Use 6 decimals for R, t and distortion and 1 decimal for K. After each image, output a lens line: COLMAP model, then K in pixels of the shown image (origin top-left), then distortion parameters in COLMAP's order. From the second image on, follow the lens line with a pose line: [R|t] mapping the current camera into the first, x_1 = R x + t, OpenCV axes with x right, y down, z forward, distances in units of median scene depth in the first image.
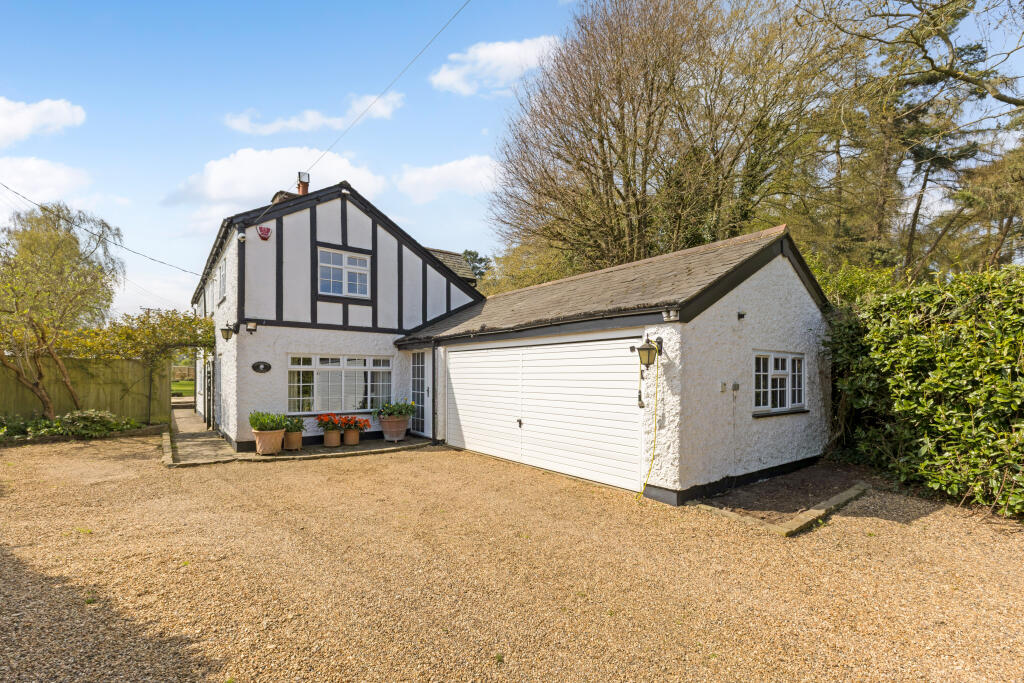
lens RADIAL K [[444.3, 0, 481.5], [0, 444.3, 370.7], [0, 0, 1]] dist [0.011186, 0.000041]
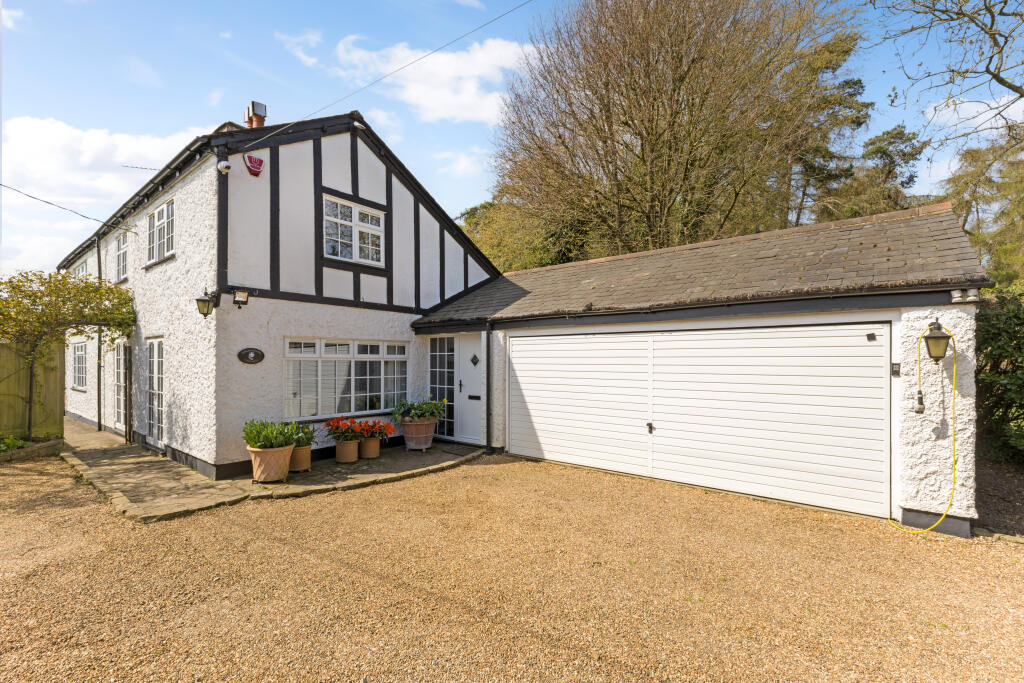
lens RADIAL K [[444.3, 0, 479.6], [0, 444.3, 356.6], [0, 0, 1]] dist [0.011186, 0.000041]
pose [[0.970543, 0.000628, 0.240927, -0.294745], [-0.001111, 0.999998, 0.001870, -0.008226], [-0.240925, -0.002083, 0.970541, 0.216716]]
